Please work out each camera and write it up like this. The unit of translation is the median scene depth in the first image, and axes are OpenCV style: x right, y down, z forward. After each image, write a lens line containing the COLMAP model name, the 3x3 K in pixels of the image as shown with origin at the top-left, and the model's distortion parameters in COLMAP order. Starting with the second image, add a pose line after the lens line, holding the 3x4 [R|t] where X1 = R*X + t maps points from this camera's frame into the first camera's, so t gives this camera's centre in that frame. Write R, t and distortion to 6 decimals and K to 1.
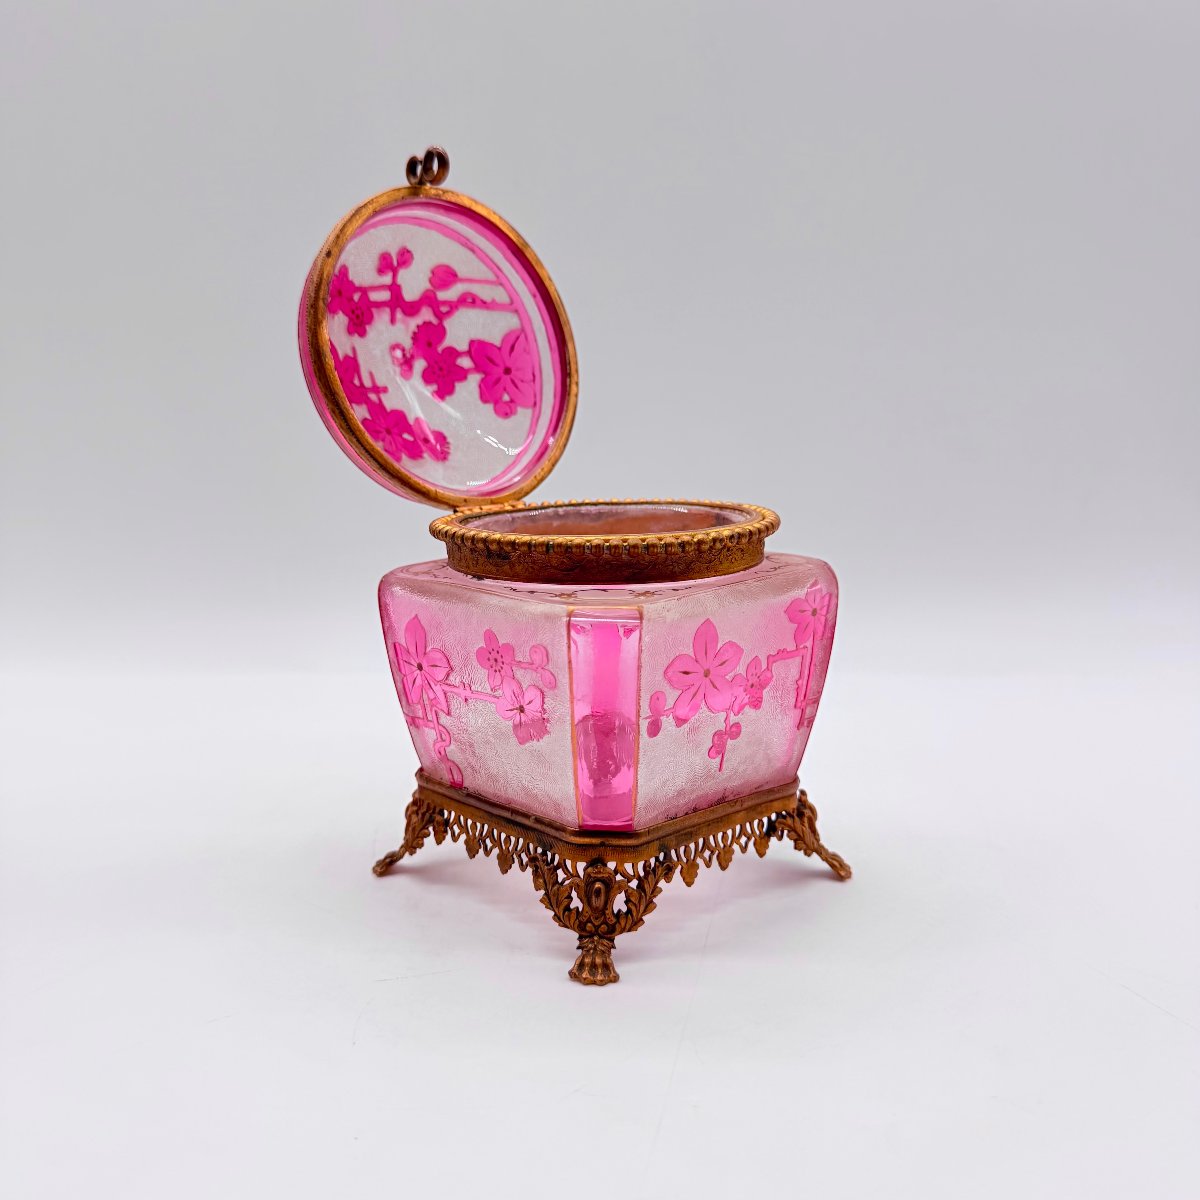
lens RADIAL K [[1243.6, 0, 597.0], [0, 1243.6, 591.1], [0, 0, 1]] dist [0.050848, 0.000000]
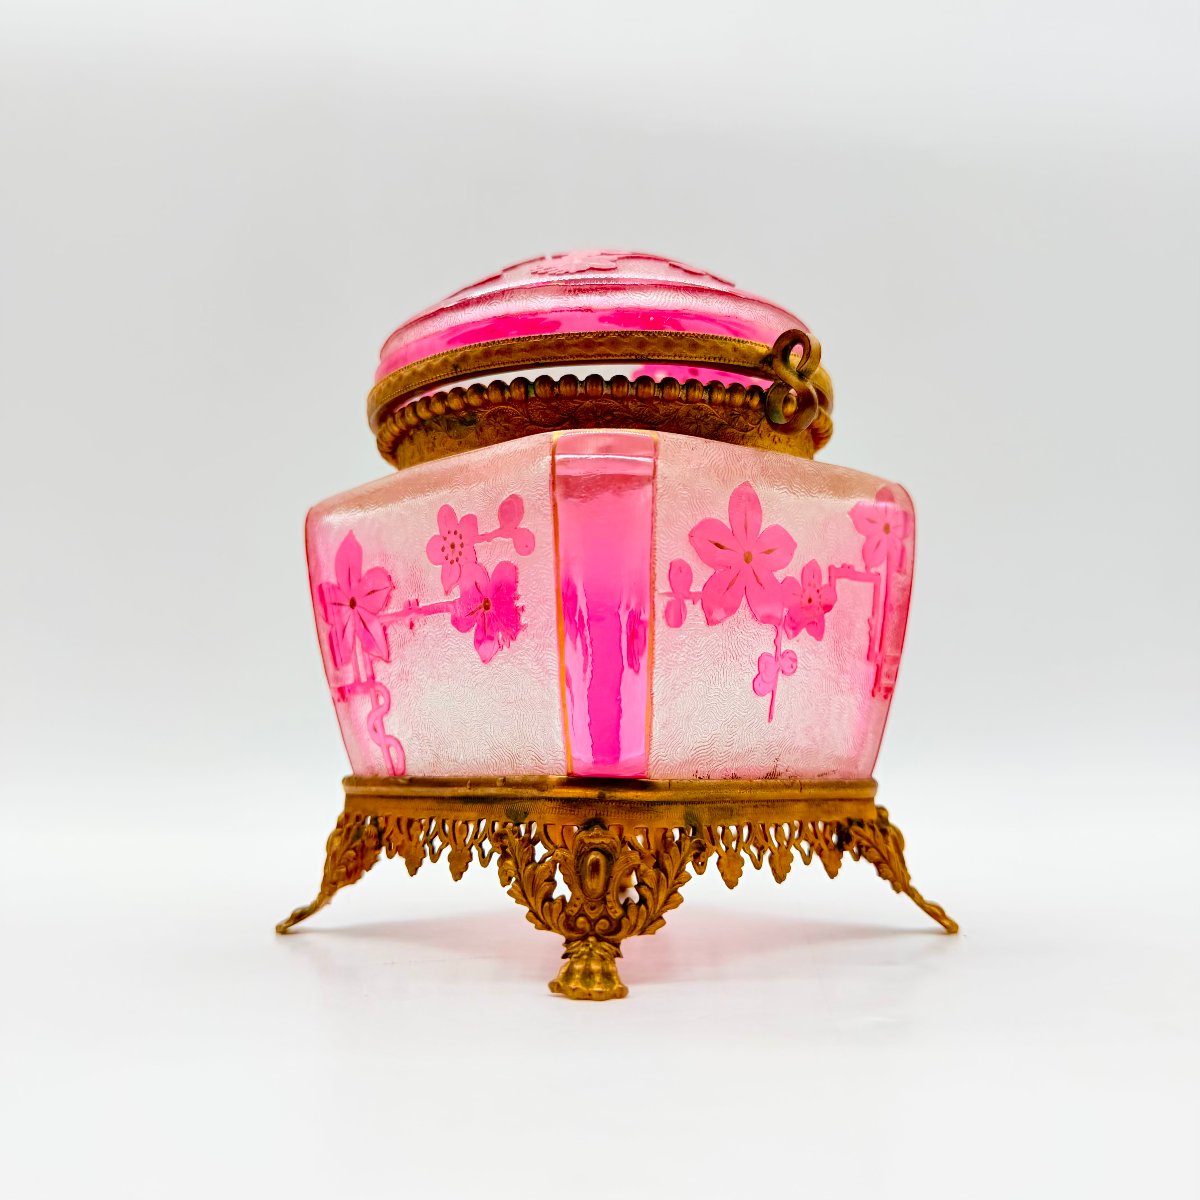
lens RADIAL K [[1243.6, 0, 604.3], [0, 1243.6, 603.5], [0, 0, 1]] dist [0.050848, 0.000000]
pose [[0.999997, -0.001195, 0.002291, 0.004167], [0.001796, 0.958871, -0.283837, 0.275408], [-0.001857, 0.283840, 0.958870, 0.305031]]
